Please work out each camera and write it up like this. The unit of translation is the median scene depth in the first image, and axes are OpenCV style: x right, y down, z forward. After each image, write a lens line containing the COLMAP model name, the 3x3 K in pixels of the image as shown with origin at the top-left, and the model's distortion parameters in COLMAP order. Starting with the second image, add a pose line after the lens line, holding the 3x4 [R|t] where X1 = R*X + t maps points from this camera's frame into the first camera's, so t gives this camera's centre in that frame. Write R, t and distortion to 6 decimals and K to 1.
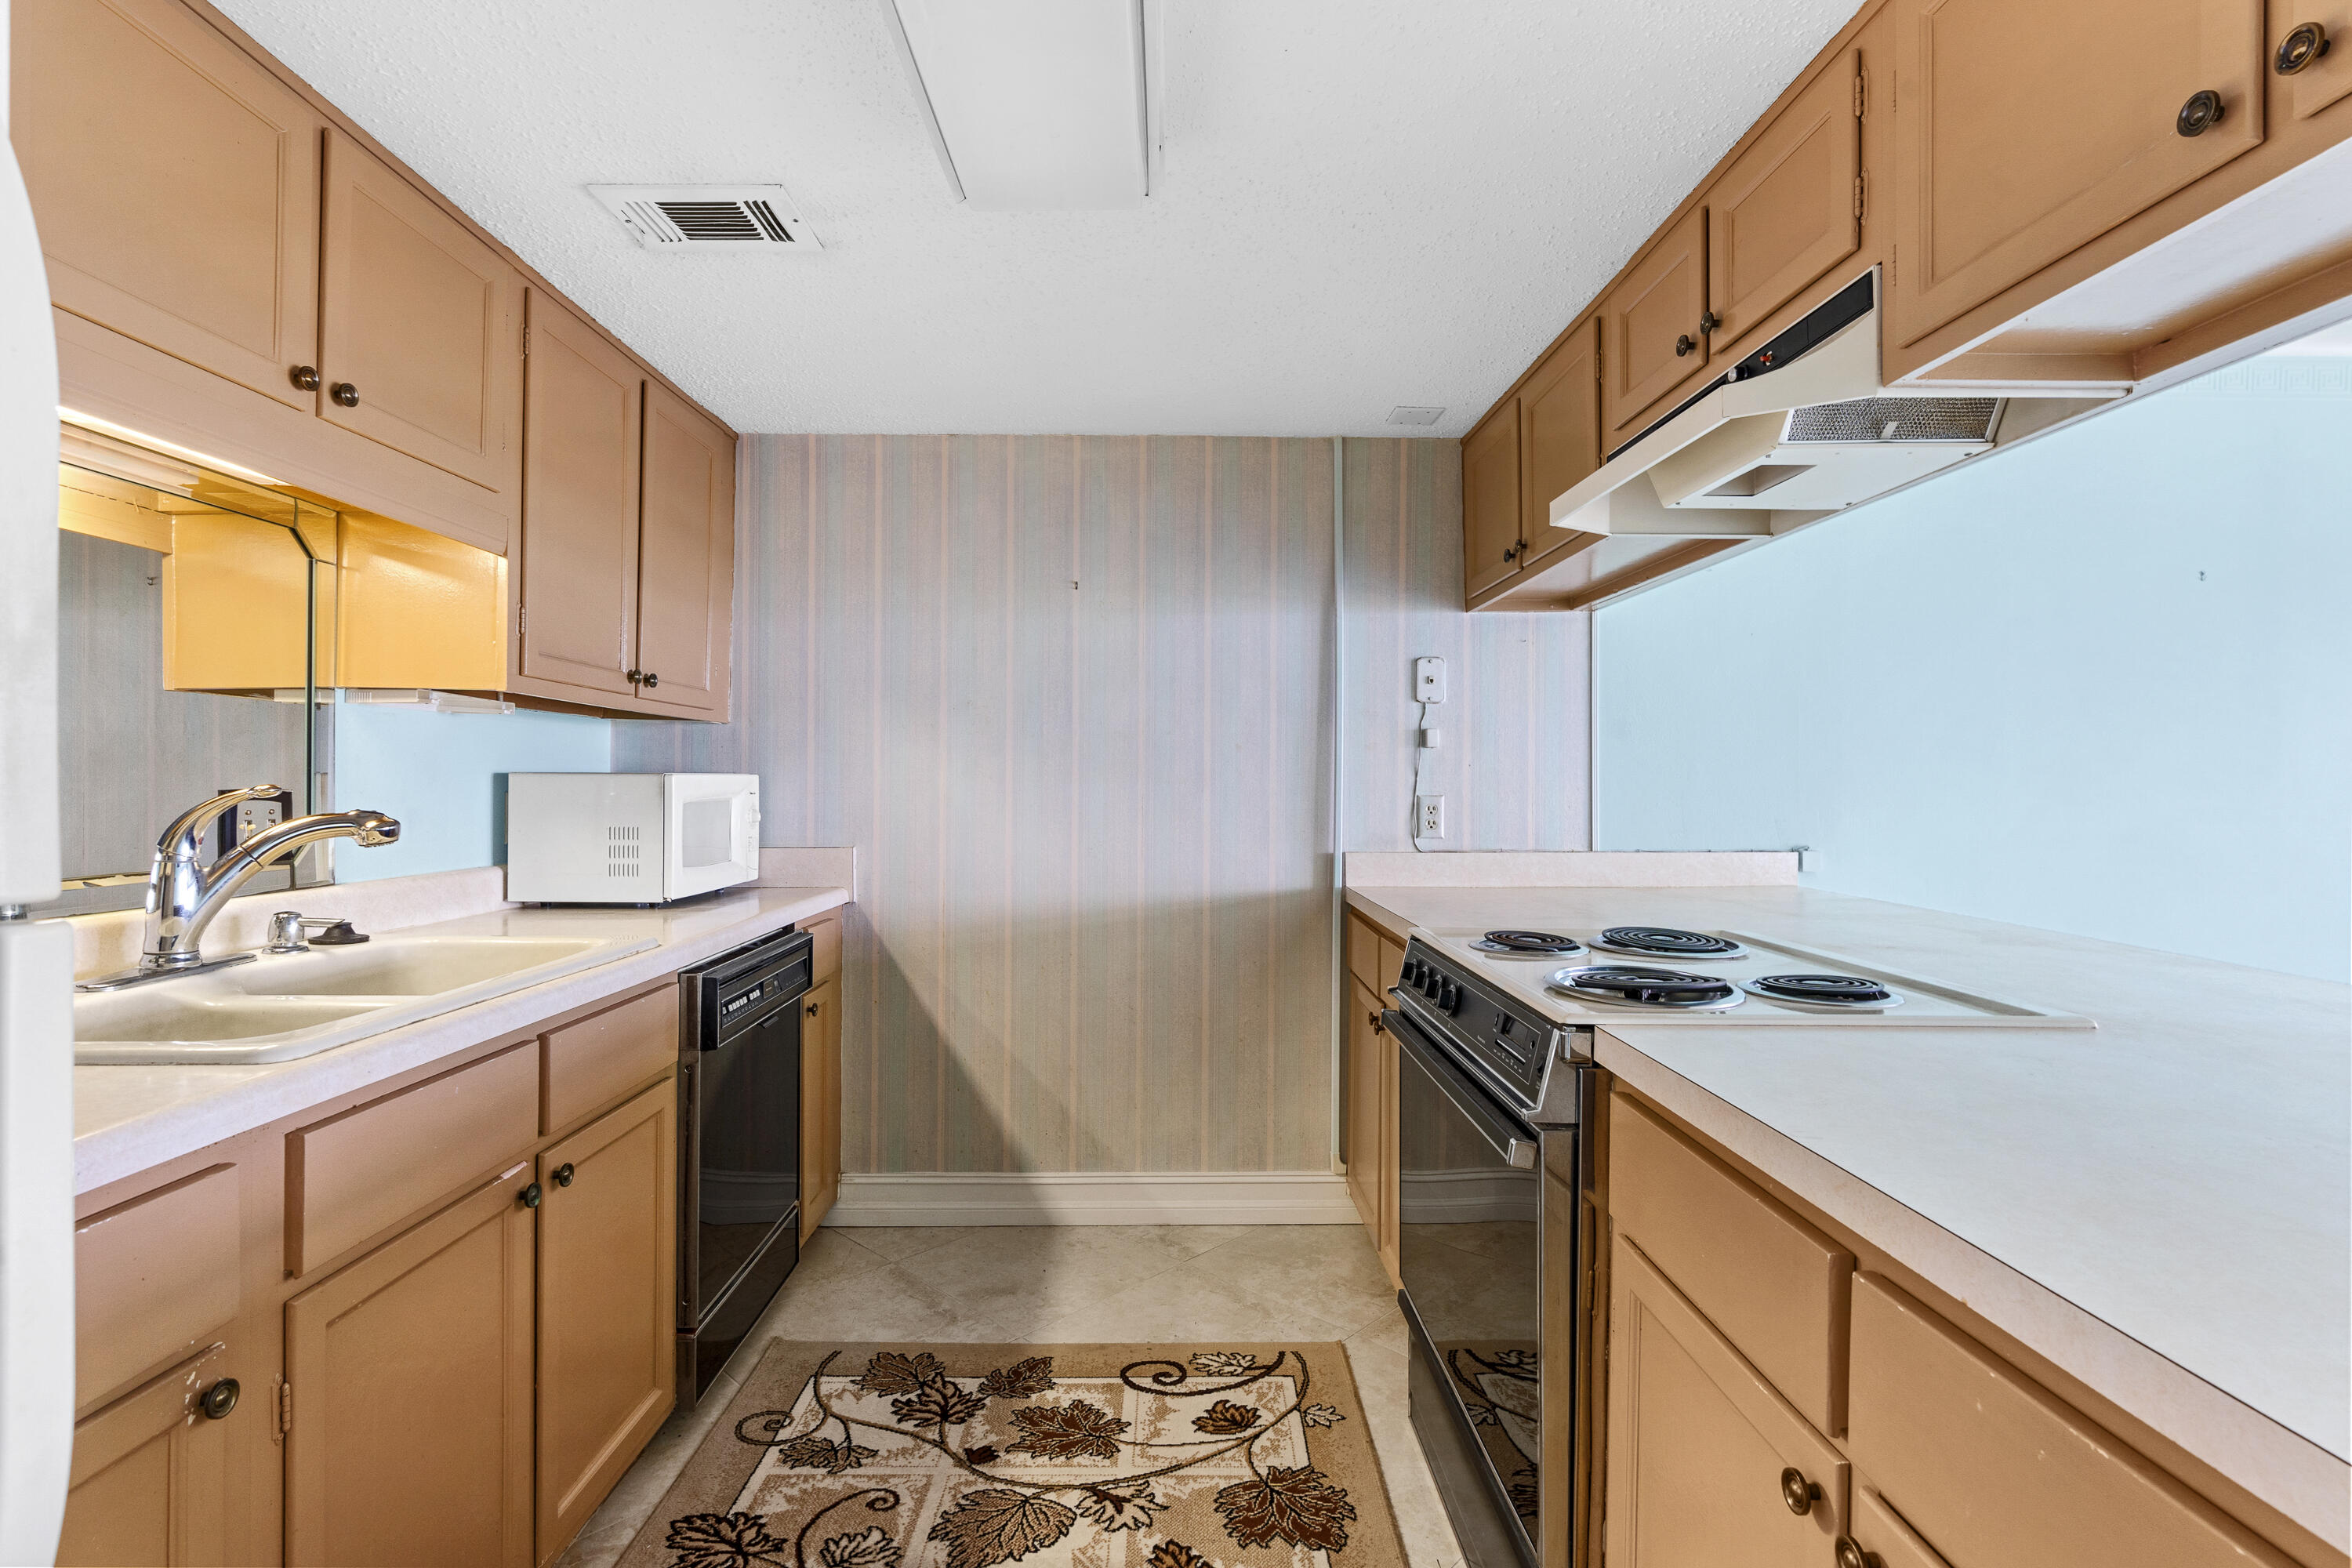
lens RADIAL K [[1083.5, 0, 1168.3], [0, 1083.5, 783.2], [0, 0, 1]] dist [-0.008604, 0.001069]
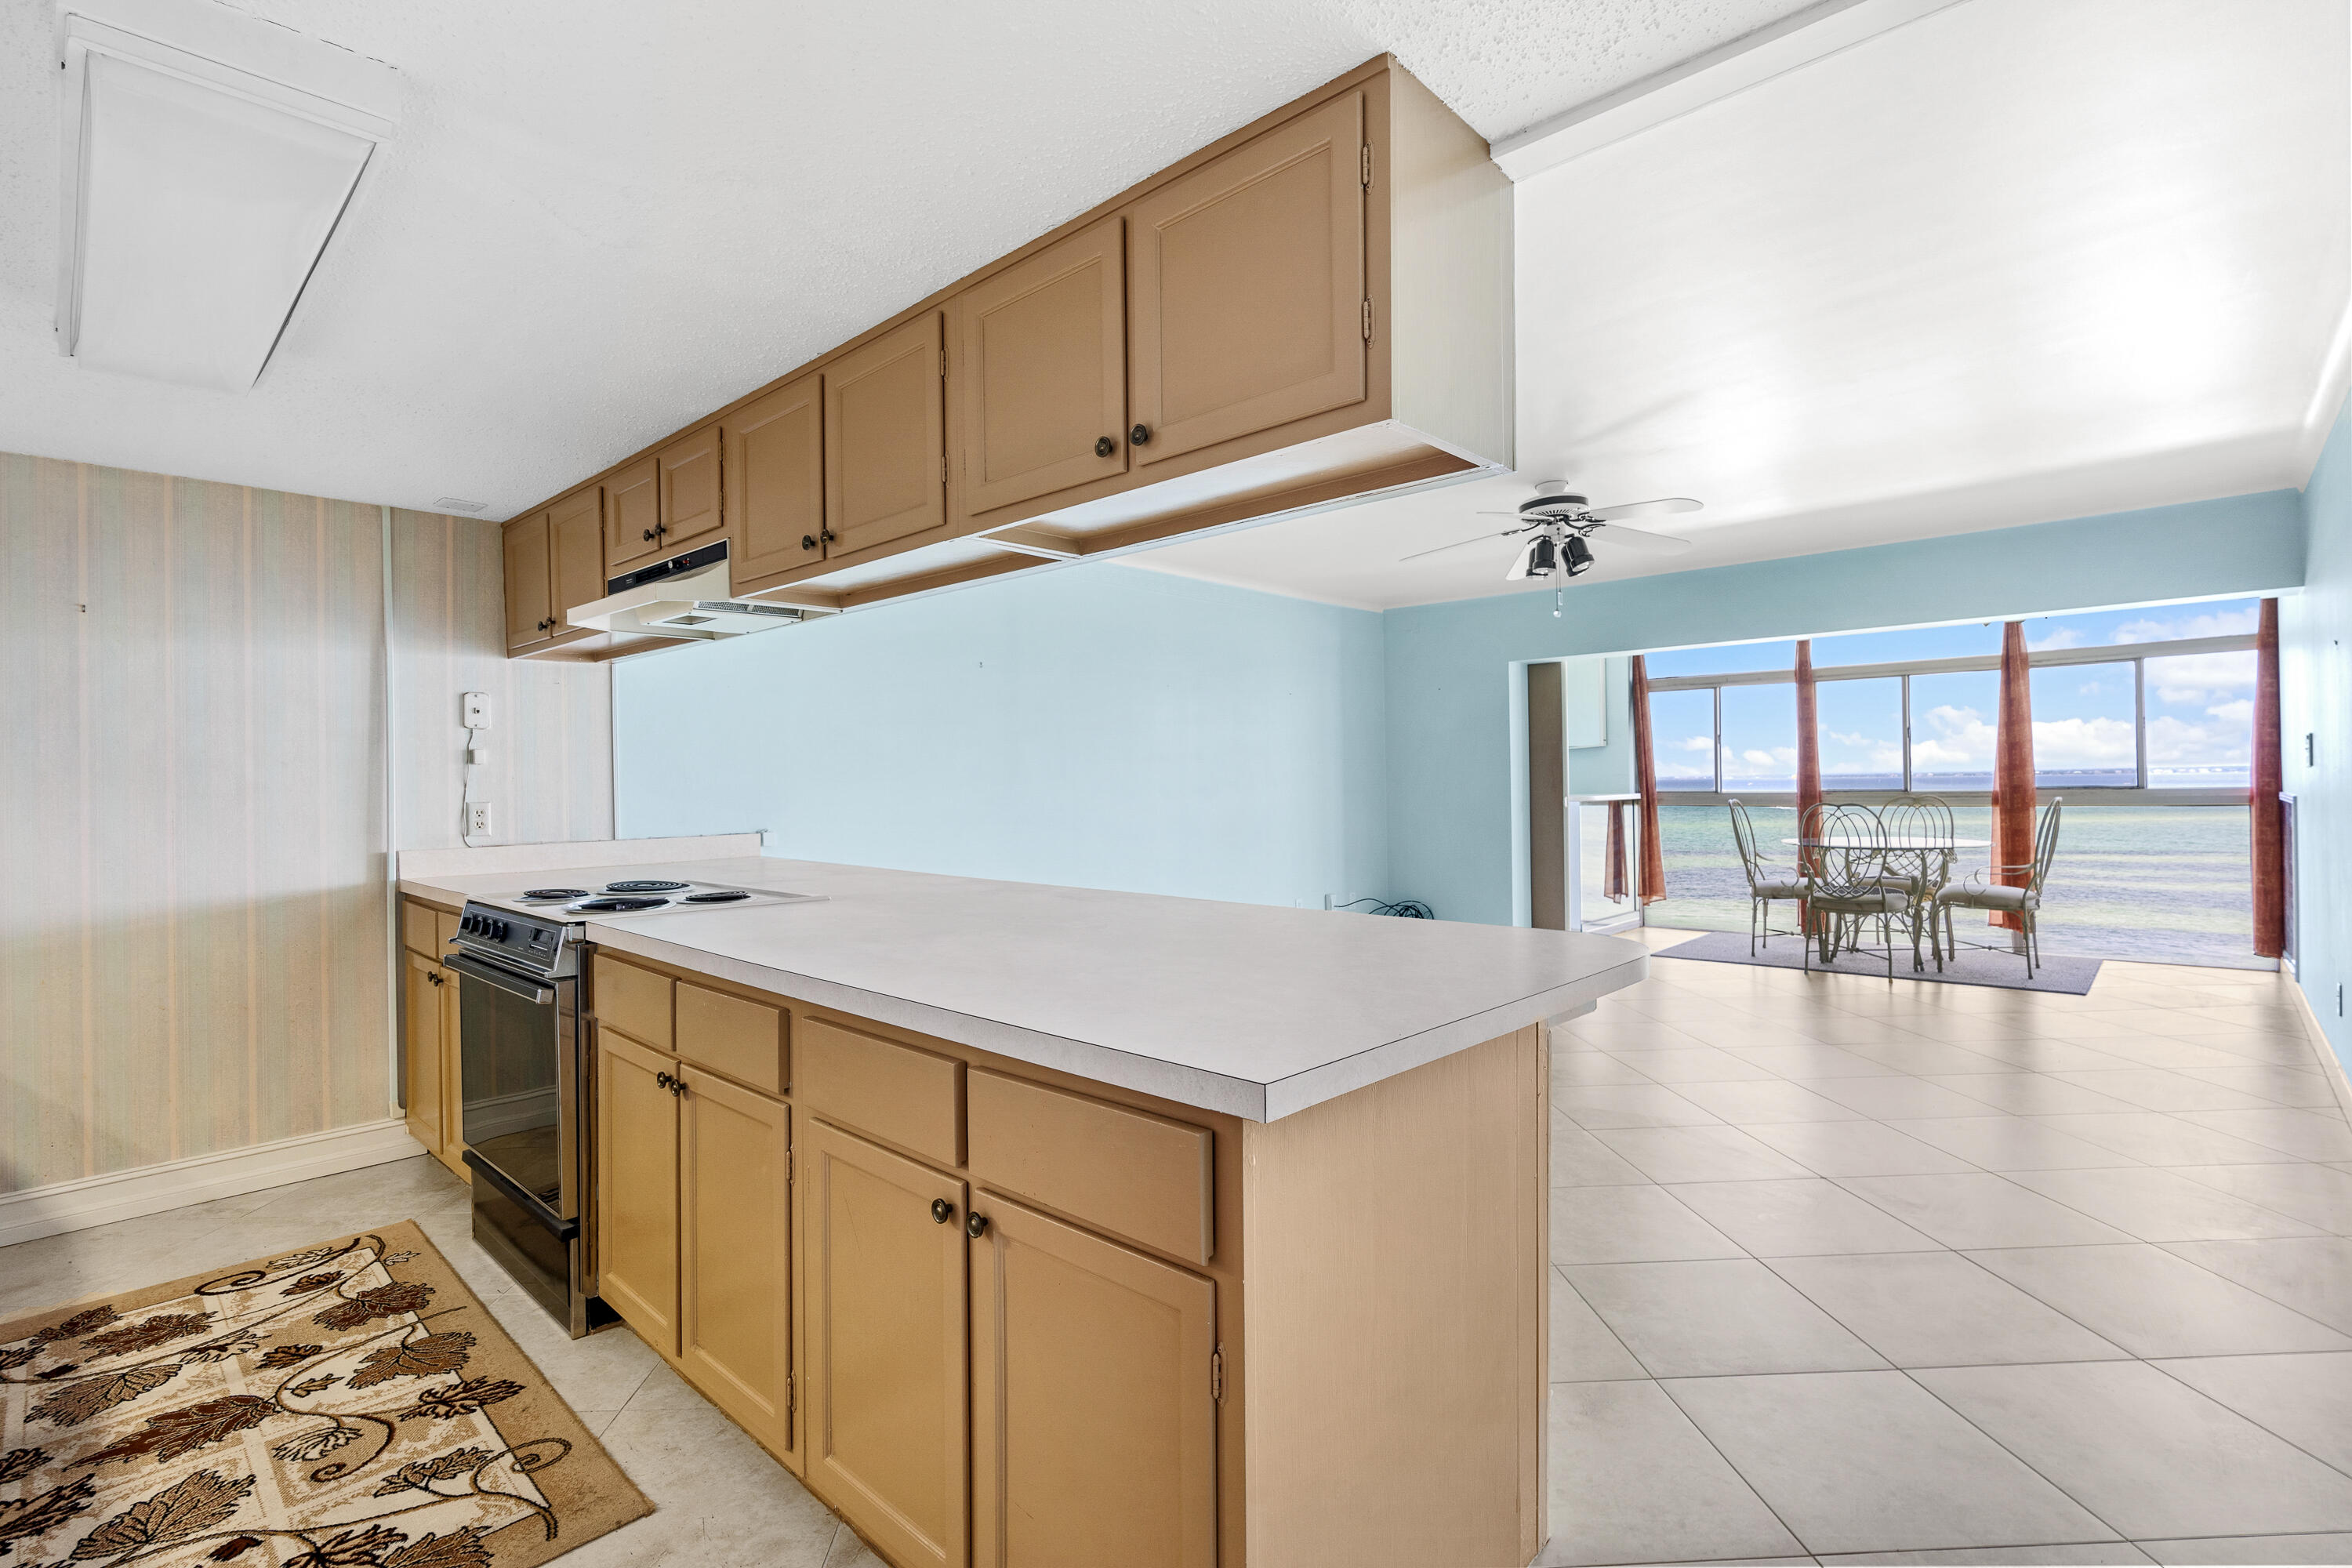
lens RADIAL K [[1083.5, 0, 1168.3], [0, 1083.5, 783.2], [0, 0, 1]] dist [-0.008604, 0.001069]
pose [[0.688222, -0.013445, 0.725376, -0.155037], [0.014585, 0.999883, 0.004695, -0.006517], [-0.725354, 0.007348, 0.688337, -0.593554]]
